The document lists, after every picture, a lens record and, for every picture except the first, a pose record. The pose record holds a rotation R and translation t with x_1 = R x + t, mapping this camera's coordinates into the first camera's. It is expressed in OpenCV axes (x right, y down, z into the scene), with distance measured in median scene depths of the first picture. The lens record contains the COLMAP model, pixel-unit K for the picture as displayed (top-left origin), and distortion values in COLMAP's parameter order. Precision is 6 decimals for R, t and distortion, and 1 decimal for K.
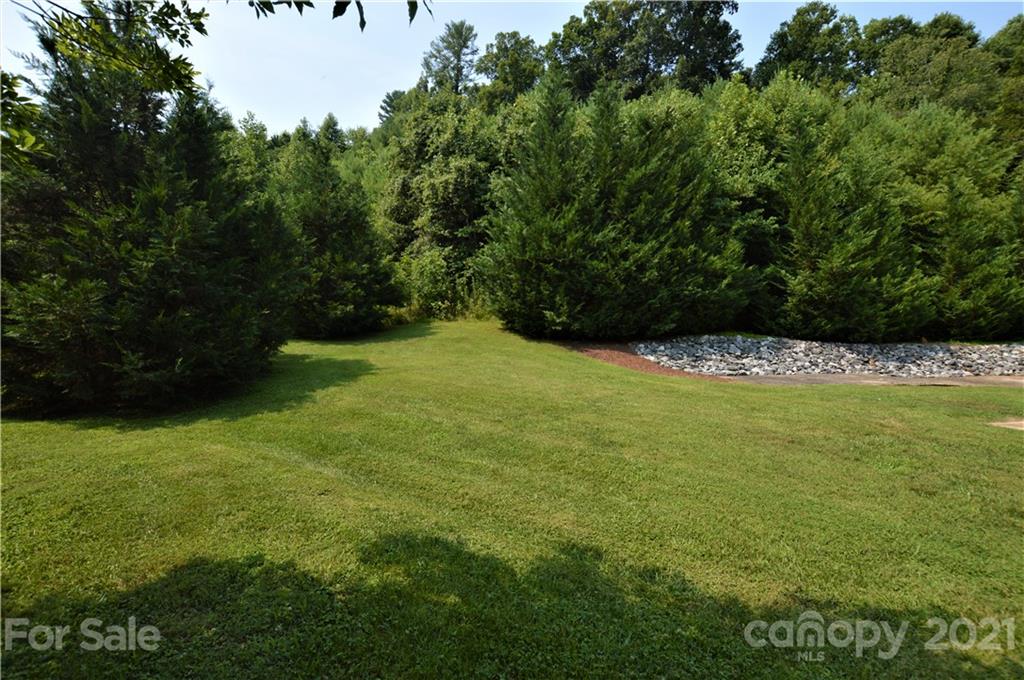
lens RADIAL K [[453.8, 0, 509.7], [0, 453.8, 334.7], [0, 0, 1]] dist [-0.031420, 0.001142]
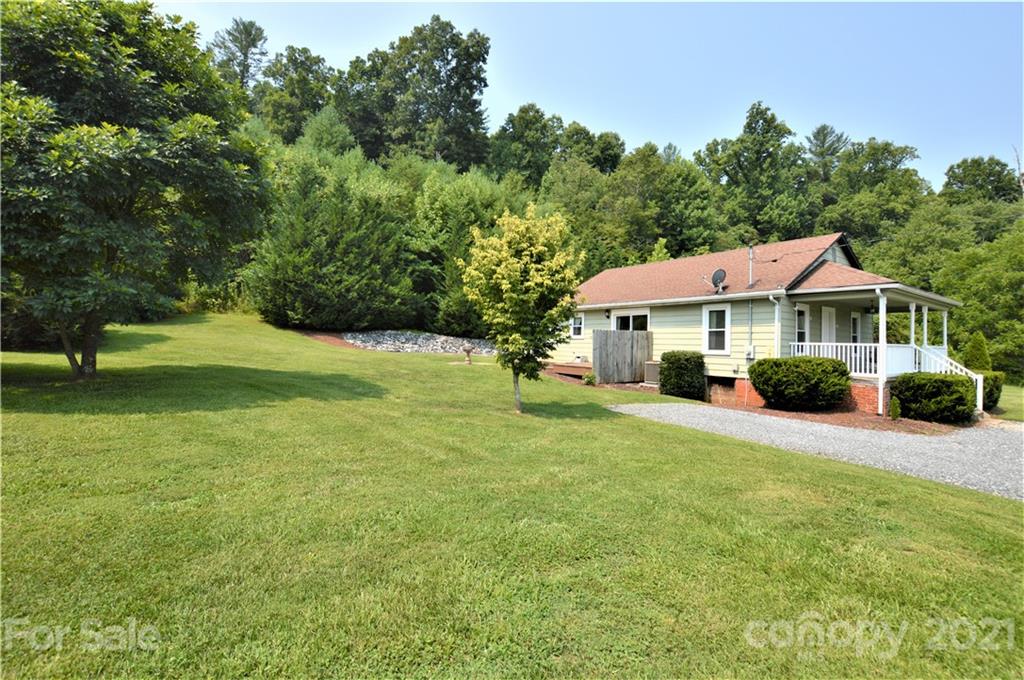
lens RADIAL K [[453.8, 0, 509.7], [0, 453.8, 334.7], [0, 0, 1]] dist [-0.031420, 0.001142]
pose [[0.902372, 0.041713, 0.428934, 0.100523], [-0.040876, 0.999102, -0.011169, 0.017931], [-0.429014, -0.007455, 0.903267, -0.788226]]
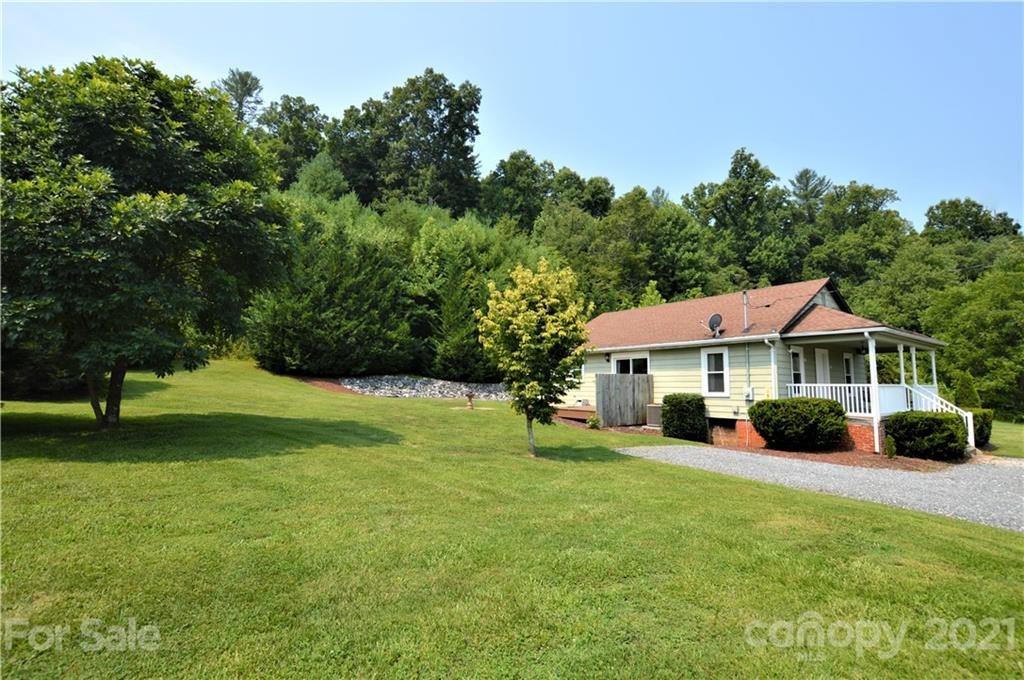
lens RADIAL K [[466.2, 0, 509.7], [0, 466.2, 335.2], [0, 0, 1]] dist [-0.031127, -0.000277]
pose [[0.893279, 0.072079, 0.443686, 0.050288], [-0.030023, 0.994423, -0.101102, 0.013875], [-0.448499, 0.076992, 0.890461, -0.817973]]
